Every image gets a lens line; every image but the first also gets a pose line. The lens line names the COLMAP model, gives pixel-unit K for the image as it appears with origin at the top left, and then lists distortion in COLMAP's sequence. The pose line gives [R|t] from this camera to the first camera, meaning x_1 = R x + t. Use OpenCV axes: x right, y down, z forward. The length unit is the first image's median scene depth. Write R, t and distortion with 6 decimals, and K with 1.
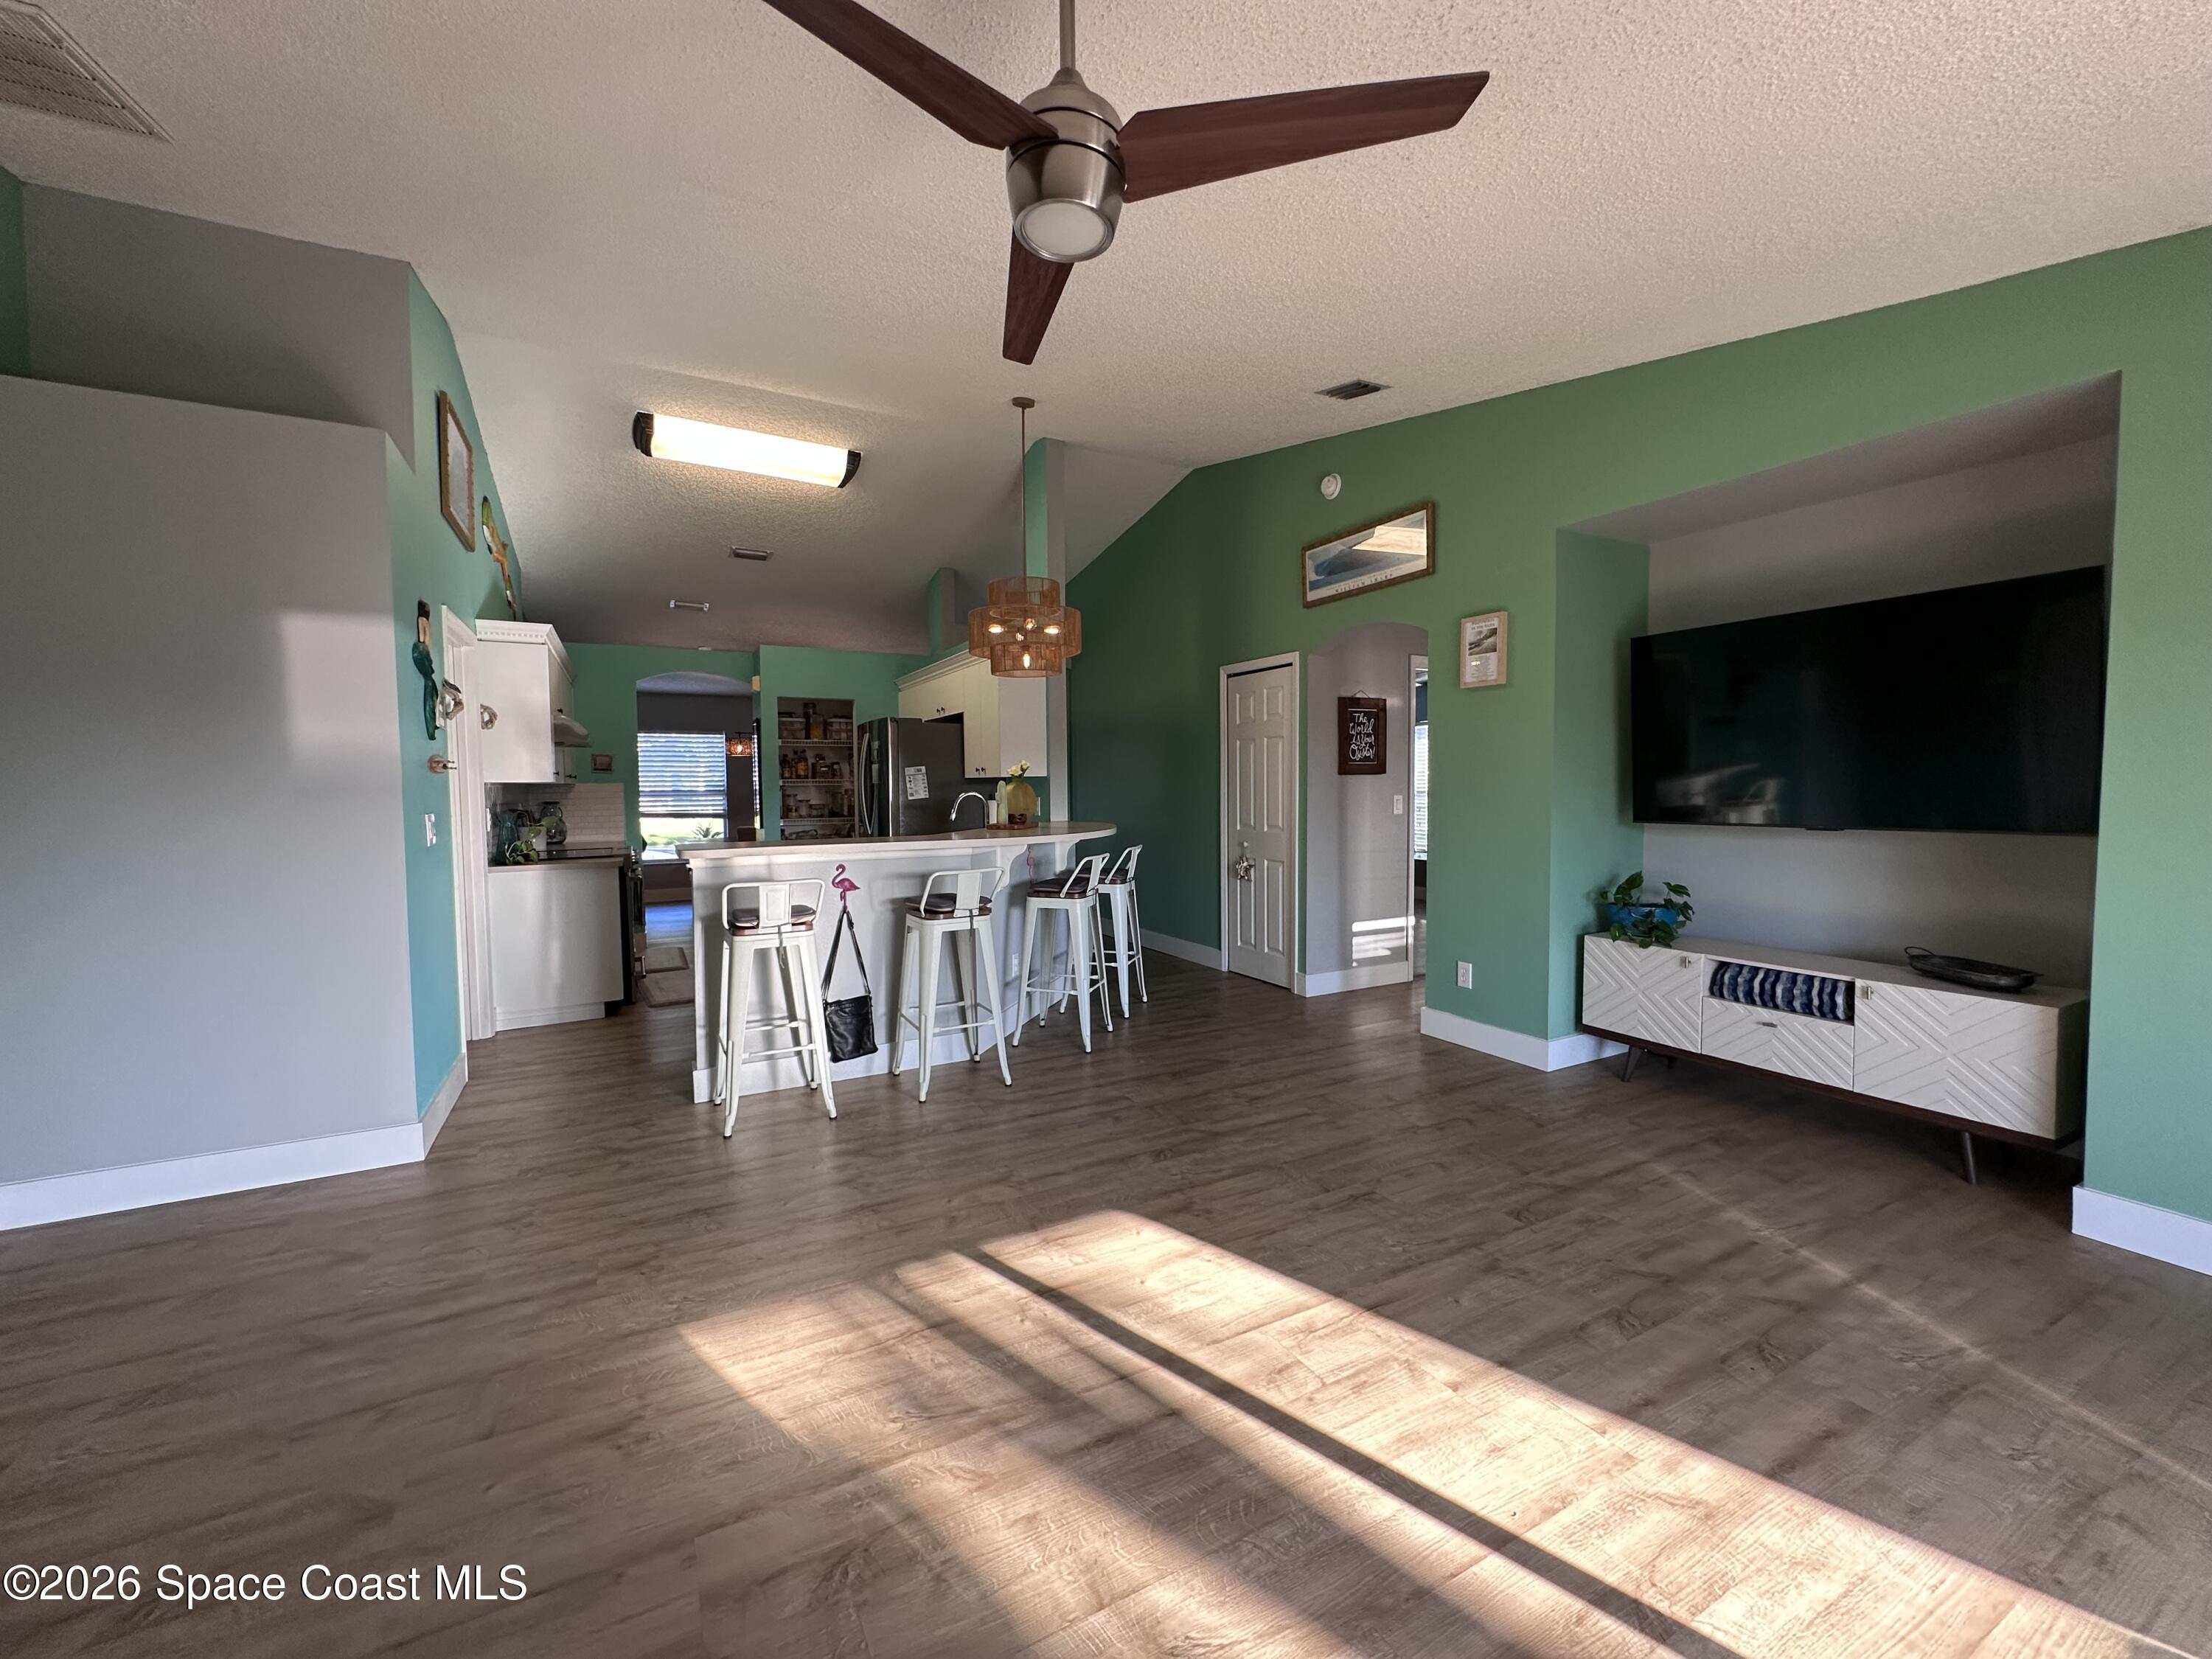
lens RADIAL K [[884.9, 0, 1105.2], [0, 884.9, 829.0], [0, 0, 1]] dist [-0.003068, 0.000030]
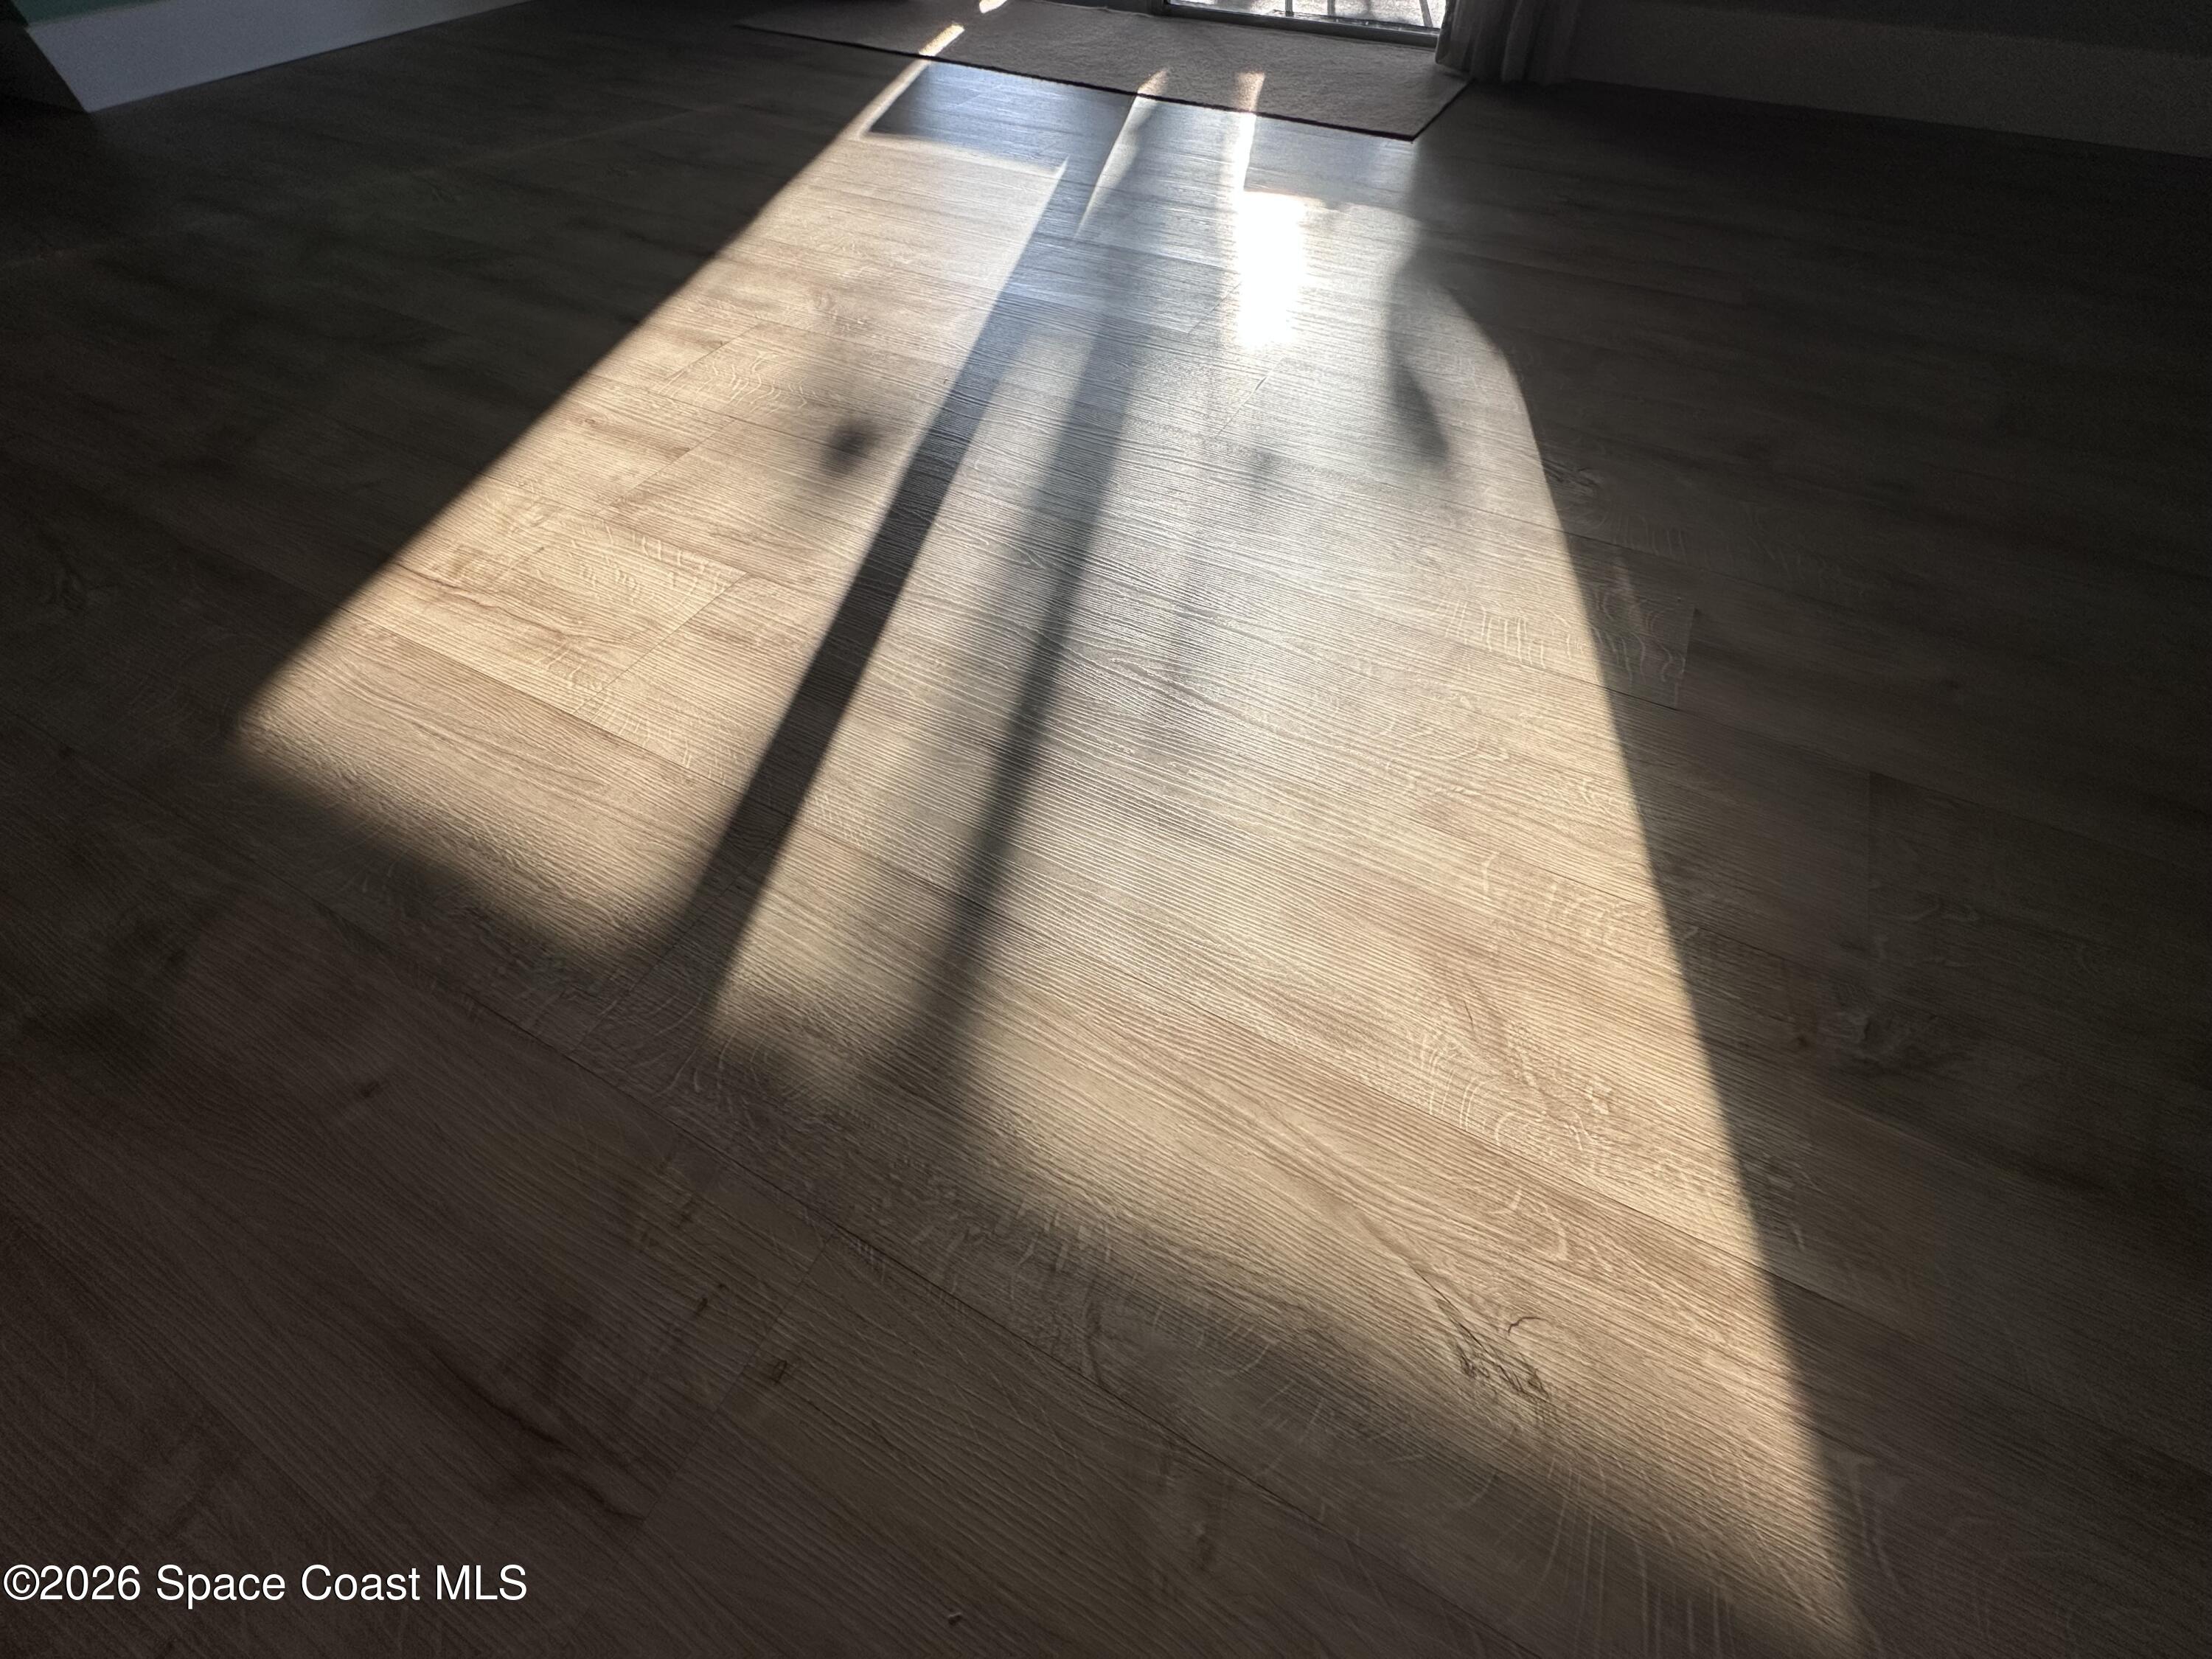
lens RADIAL K [[884.9, 0, 1108.7], [0, 884.9, 829.1], [0, 0, 1]] dist [-0.003068, 0.000030]
pose [[-0.558730, -0.655177, 0.508491, -0.105003], [0.049202, 0.585855, 0.808921, 0.190286], [-0.827889, 0.476988, -0.295099, 0.591790]]
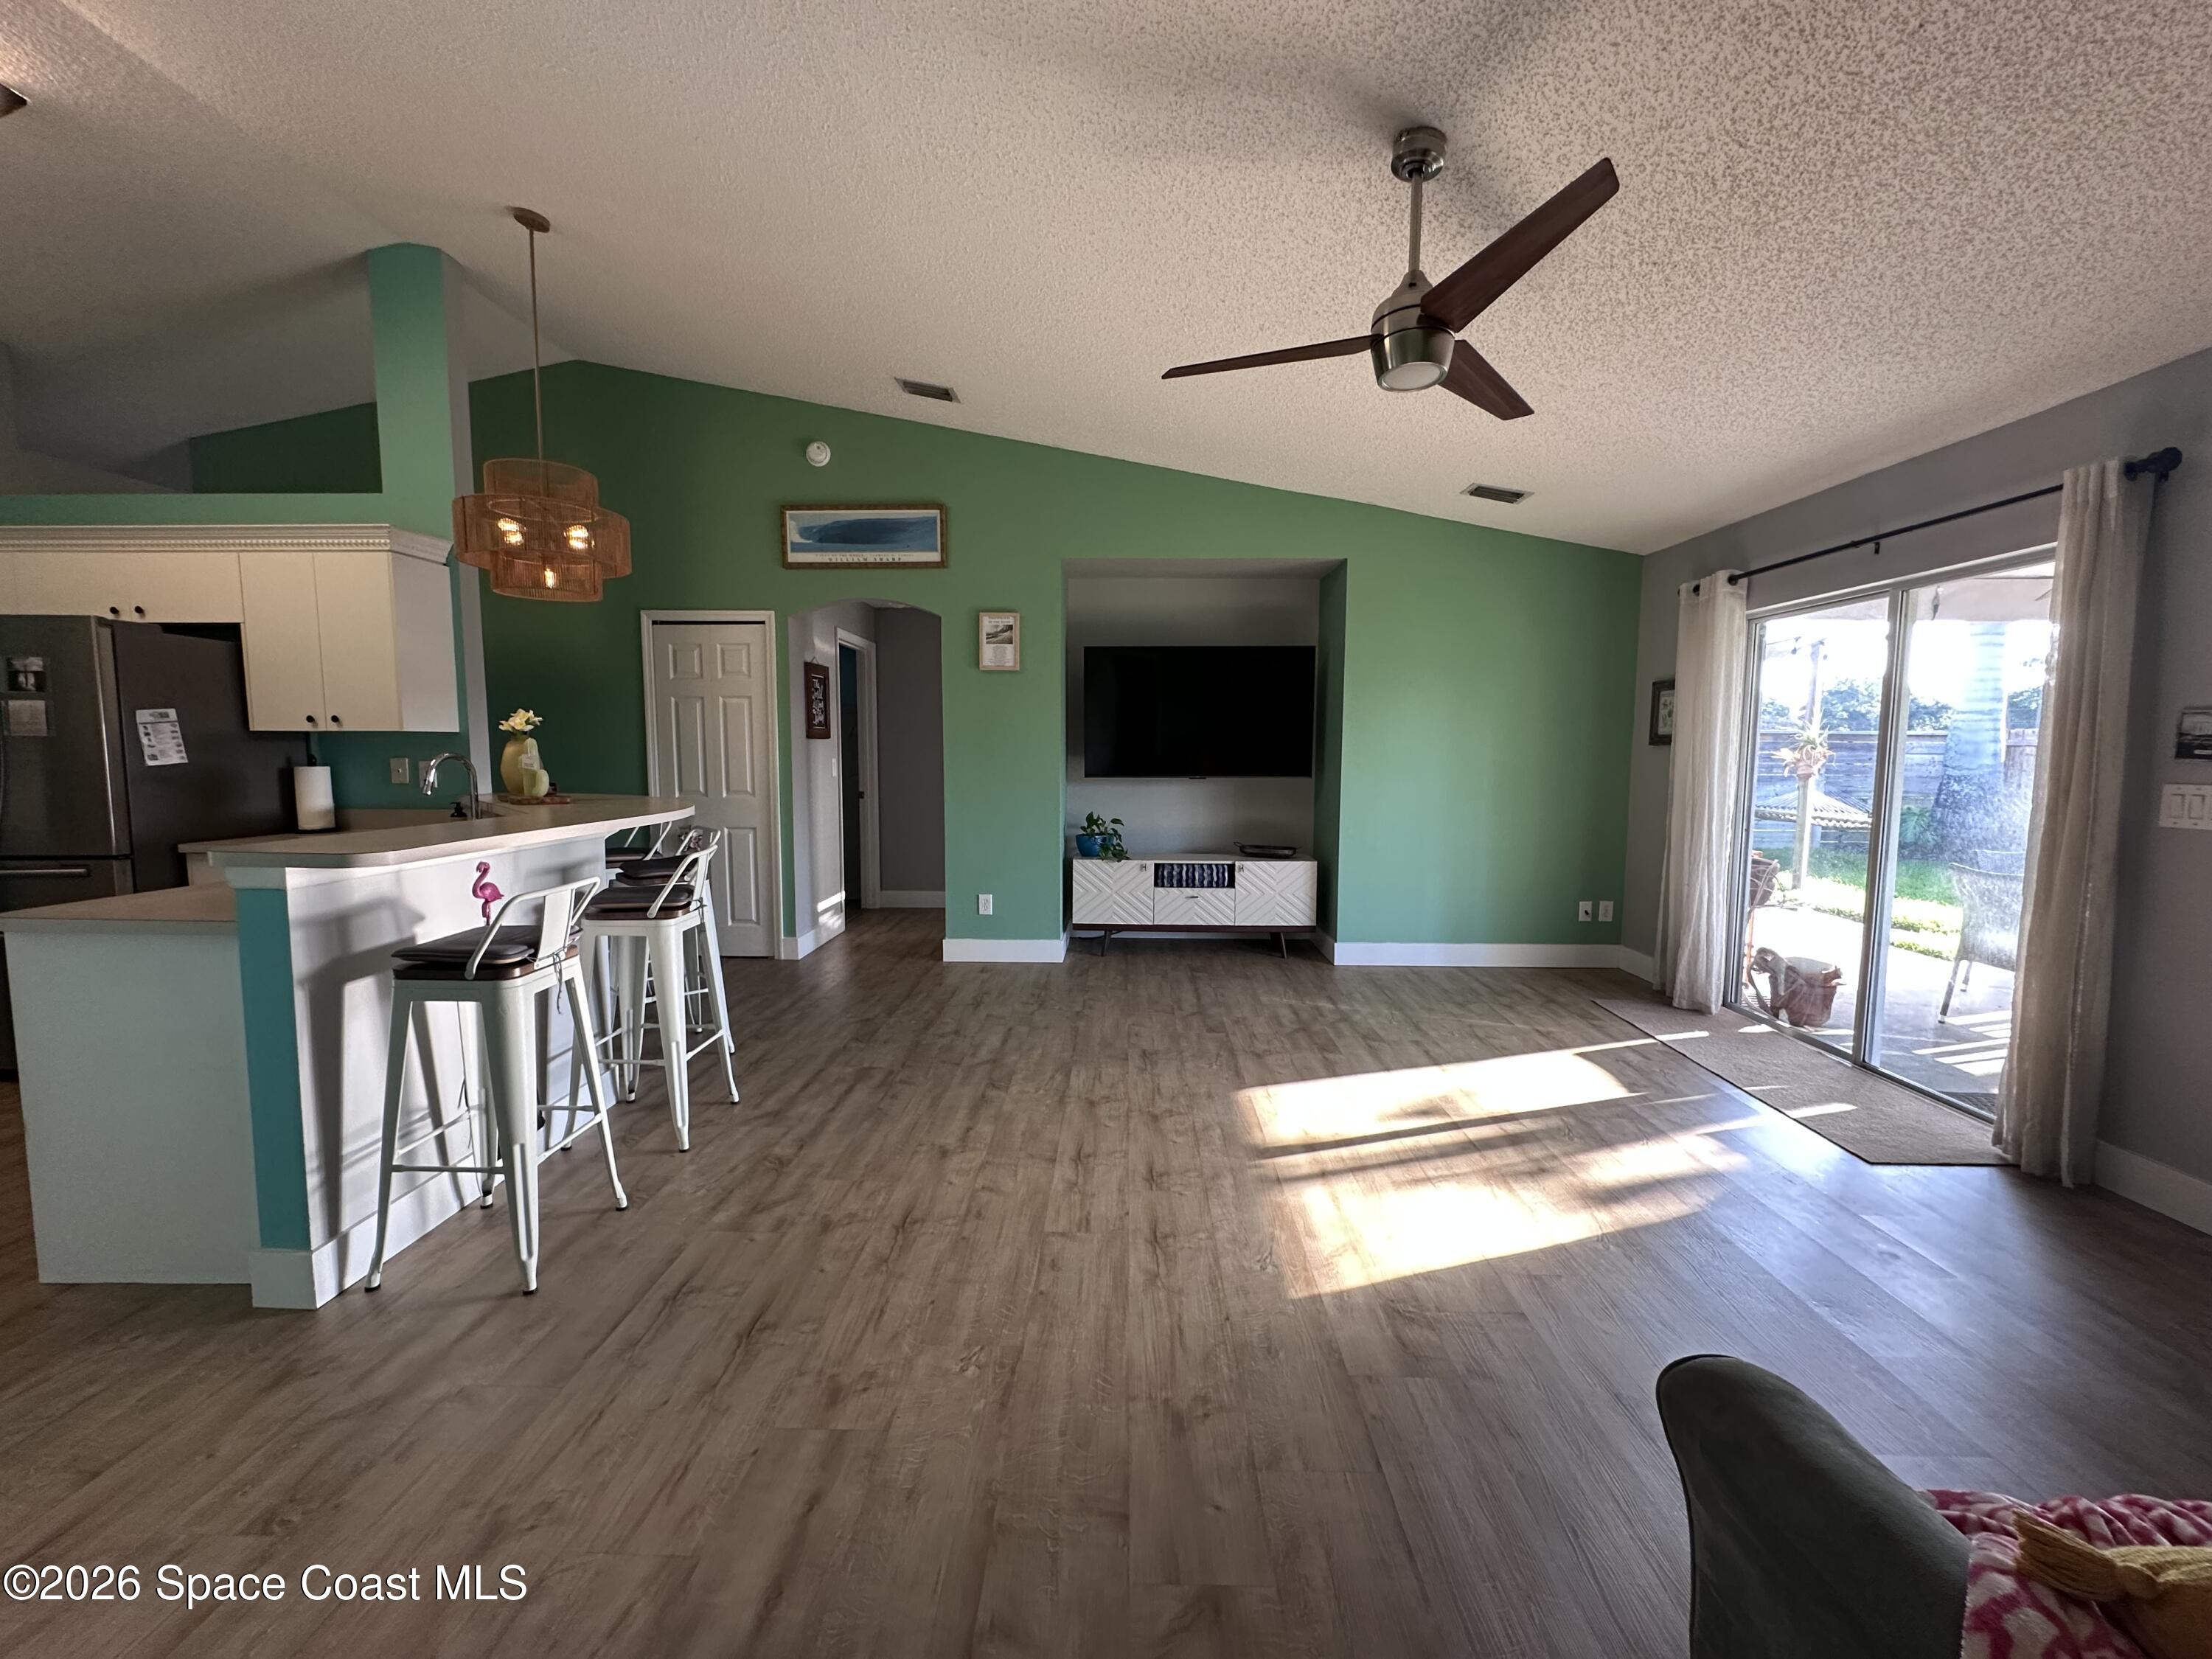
lens RADIAL K [[884.9, 0, 1108.4], [0, 884.9, 826.8], [0, 0, 1]] dist [-0.003068, 0.000030]
pose [[0.494290, -0.066070, 0.866783, -0.731378], [0.035065, 0.997811, 0.056062, -0.007451], [-0.868590, 0.002683, 0.495525, 0.311399]]
